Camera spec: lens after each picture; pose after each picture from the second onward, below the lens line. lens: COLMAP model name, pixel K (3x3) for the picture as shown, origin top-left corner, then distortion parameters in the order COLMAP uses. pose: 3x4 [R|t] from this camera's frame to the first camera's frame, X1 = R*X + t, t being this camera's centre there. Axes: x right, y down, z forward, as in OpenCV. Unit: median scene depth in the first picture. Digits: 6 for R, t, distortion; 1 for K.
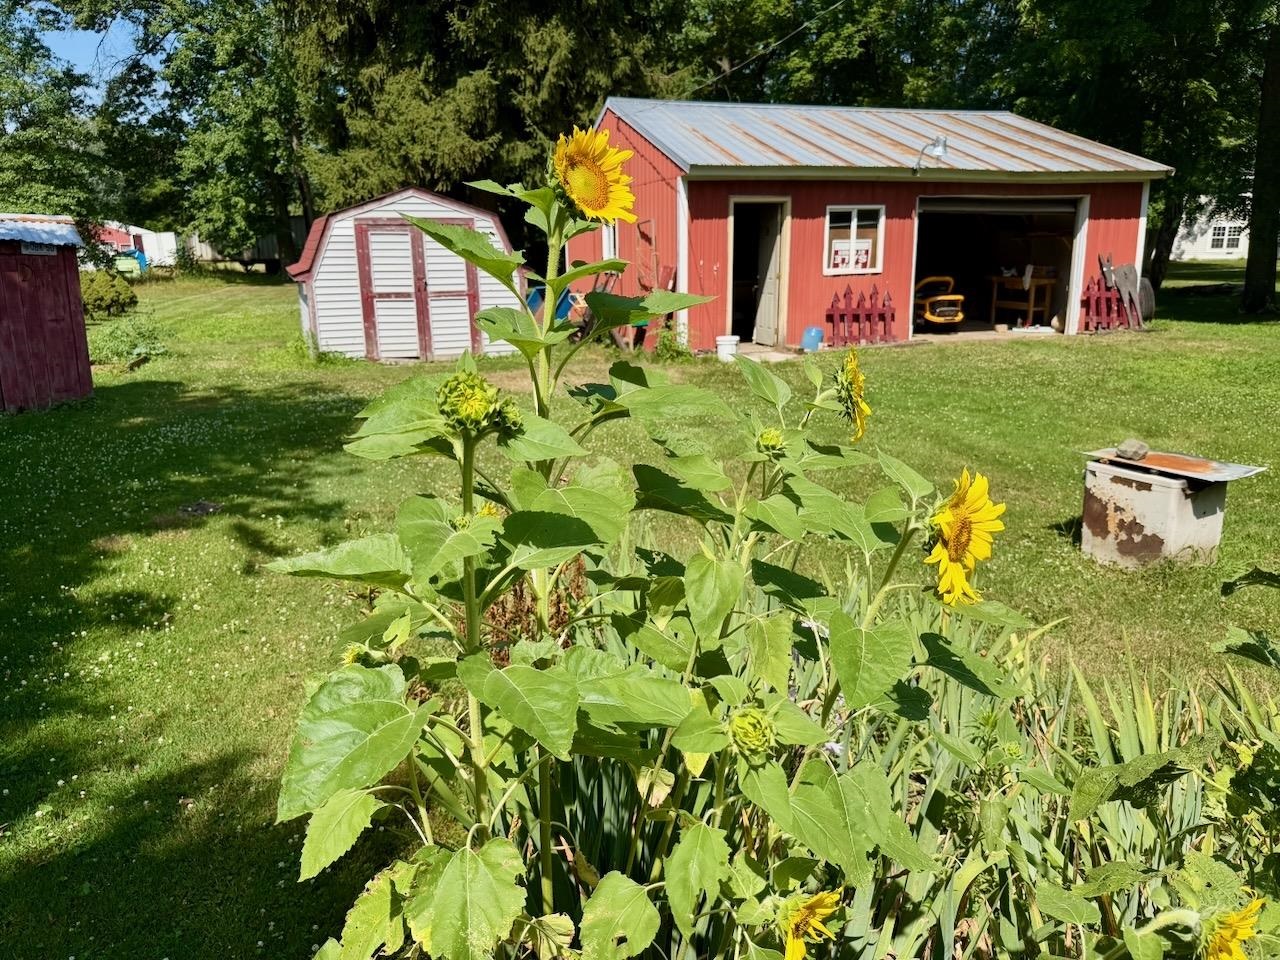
lens RADIAL K [[883.2, 0, 615.8], [0, 883.2, 481.1], [0, 0, 1]] dist [0.073599, -0.106555]
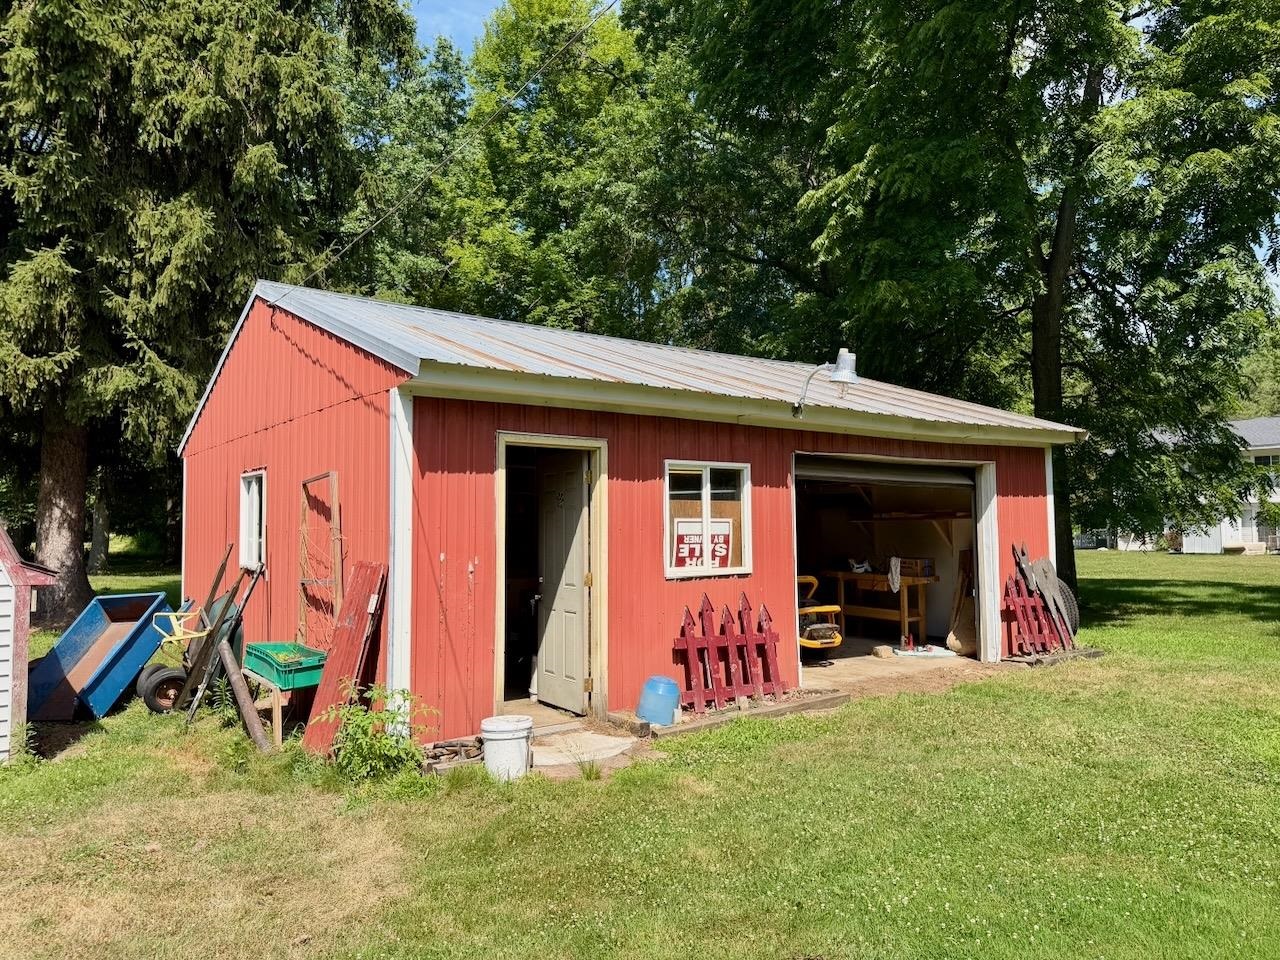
lens RADIAL K [[900.9, 0, 672.4], [0, 900.9, 458.5], [0, 0, 1]] dist [0.010475, -0.032425]
pose [[0.921557, 0.039087, 0.386270, 0.019209], [0.090021, 0.946292, -0.310529, -0.120723], [-0.377661, 0.320943, 0.868543, 0.459866]]
